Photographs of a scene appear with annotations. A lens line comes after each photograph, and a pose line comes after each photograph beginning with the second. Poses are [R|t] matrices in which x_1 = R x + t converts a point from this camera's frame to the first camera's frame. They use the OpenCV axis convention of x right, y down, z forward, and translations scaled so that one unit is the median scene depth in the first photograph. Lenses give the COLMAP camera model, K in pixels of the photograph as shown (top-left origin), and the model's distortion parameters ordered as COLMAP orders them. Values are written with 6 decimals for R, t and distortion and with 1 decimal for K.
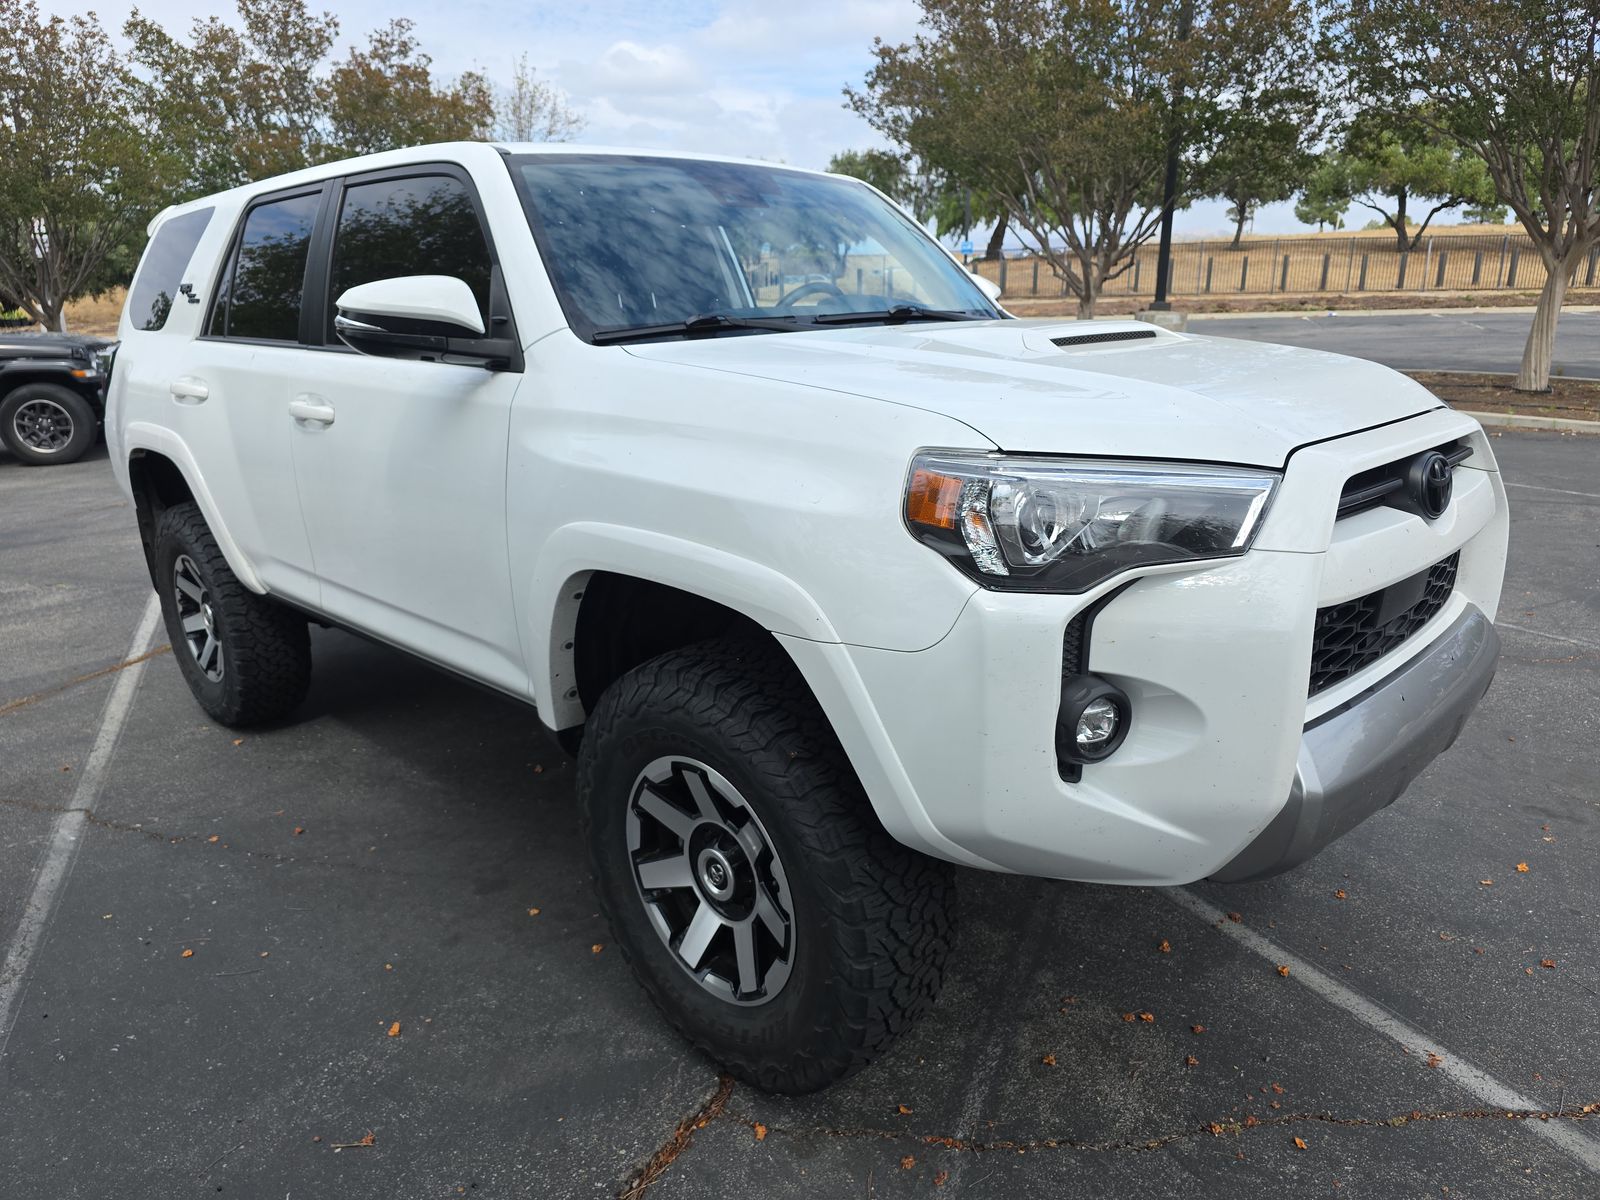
lens RADIAL K [[1099.5, 0, 800.0], [0, 1099.5, 600.0], [0, 0, 1]] dist [-0.000867, -0.000449]
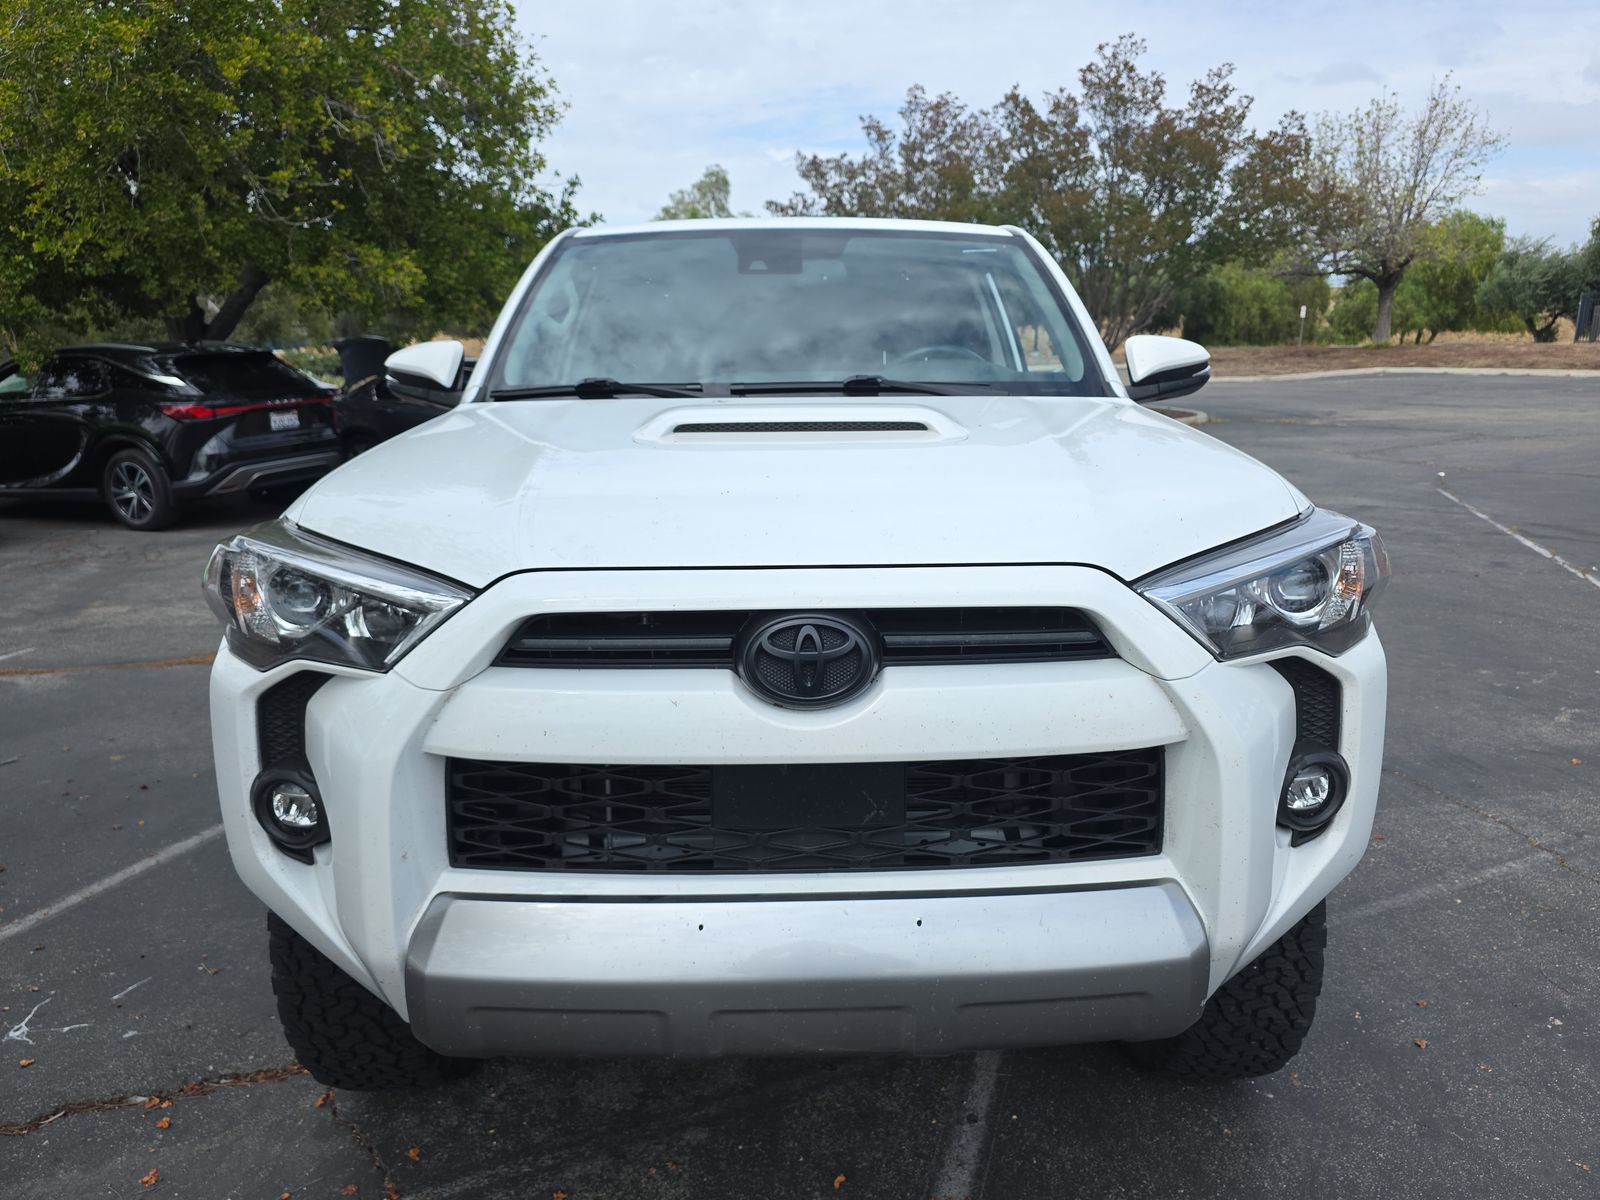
lens RADIAL K [[1099.5, 0, 800.0], [0, 1099.5, 600.0], [0, 0, 1]] dist [-0.000867, -0.000449]
pose [[0.708510, 0.177842, -0.682925, 0.777858], [-0.199291, 0.978758, 0.048124, -0.131220], [0.676977, 0.102004, 0.728902, 0.349699]]
